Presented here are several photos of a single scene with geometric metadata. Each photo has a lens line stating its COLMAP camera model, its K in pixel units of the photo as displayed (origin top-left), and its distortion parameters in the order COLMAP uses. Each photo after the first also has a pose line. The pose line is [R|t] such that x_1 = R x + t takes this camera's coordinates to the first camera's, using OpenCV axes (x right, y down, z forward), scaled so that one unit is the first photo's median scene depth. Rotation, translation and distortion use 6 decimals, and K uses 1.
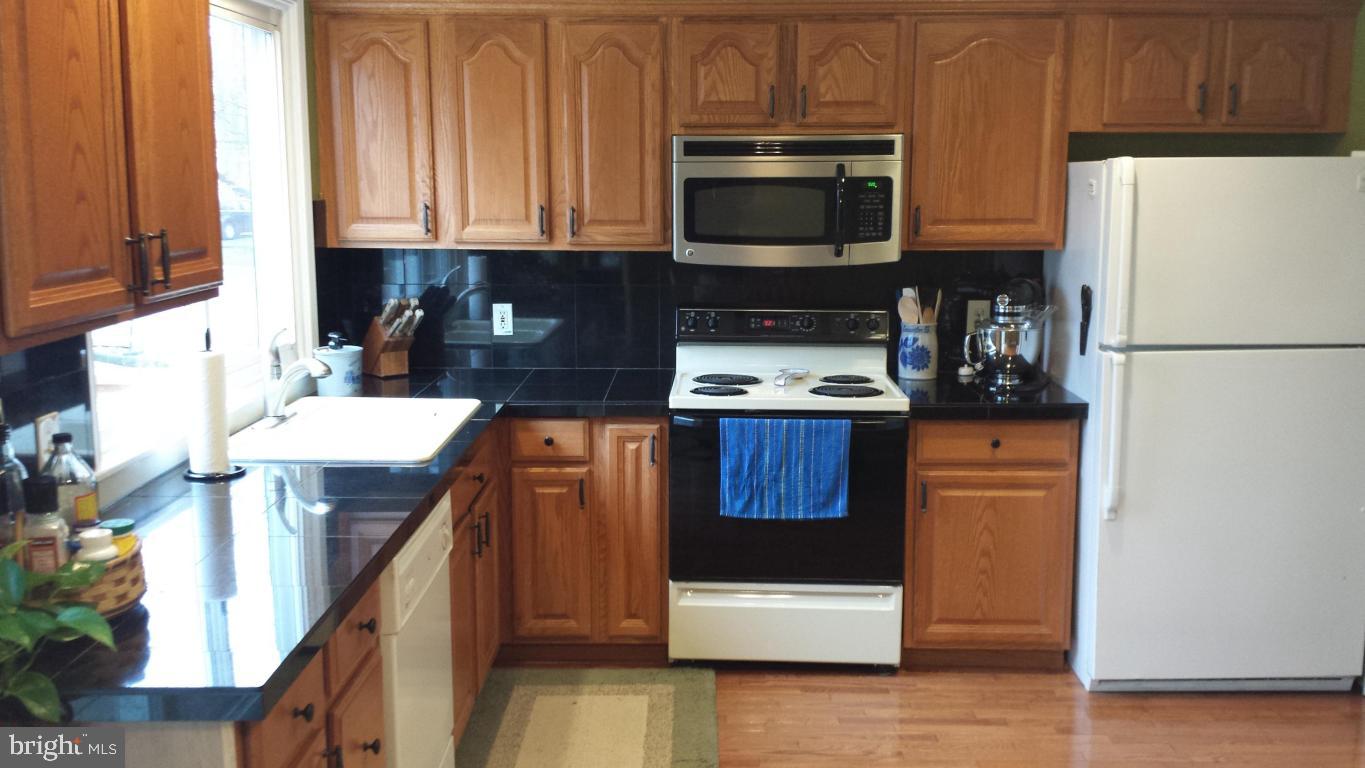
lens RADIAL K [[1284.0, 0, 682.5], [0, 1284.0, 384.0], [0, 0, 1]] dist [0.161963, -0.373131]
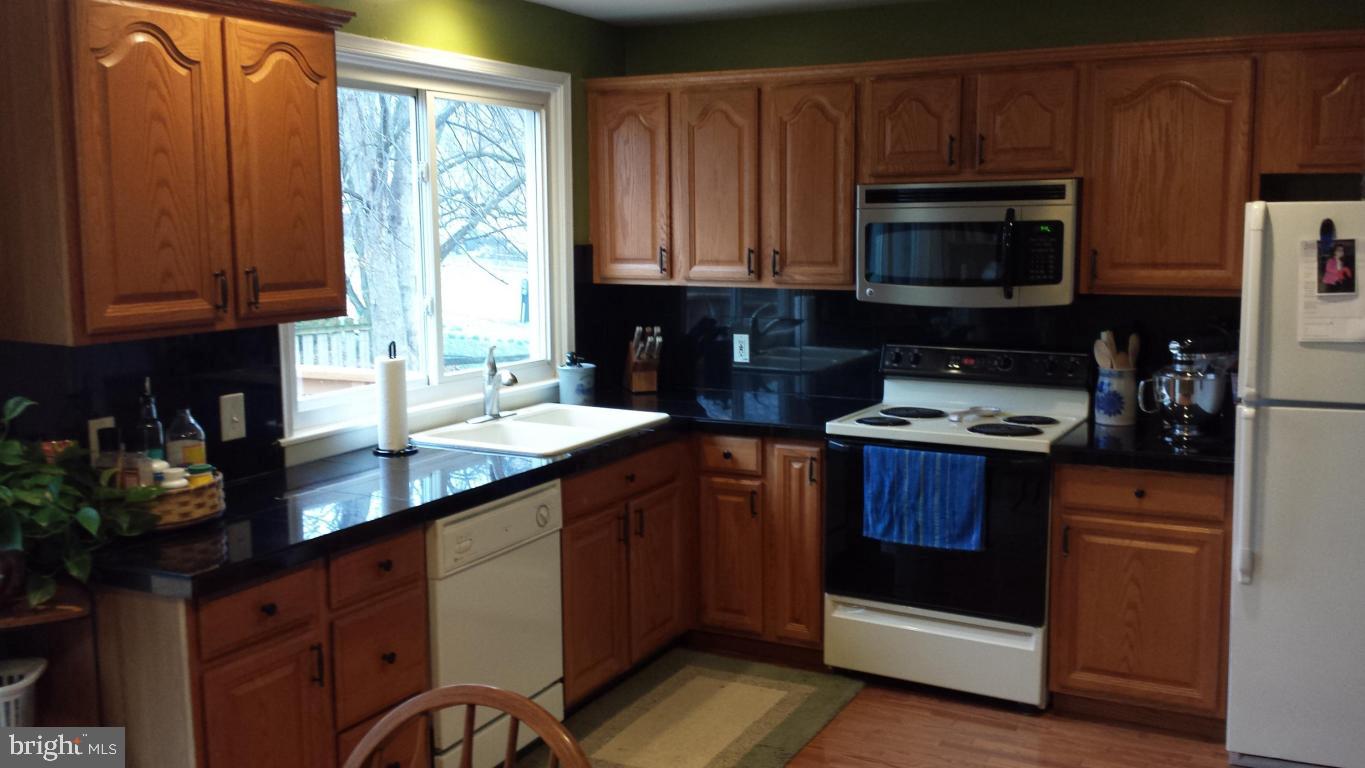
lens RADIAL K [[1284.0, 0, 682.5], [0, 1284.0, 384.0], [0, 0, 1]] dist [0.161963, -0.373131]
pose [[0.889089, 0.052501, -0.454713, 0.366392], [-0.065265, 0.997791, -0.012405, -0.001342], [0.453058, 0.040706, 0.890551, -0.031854]]
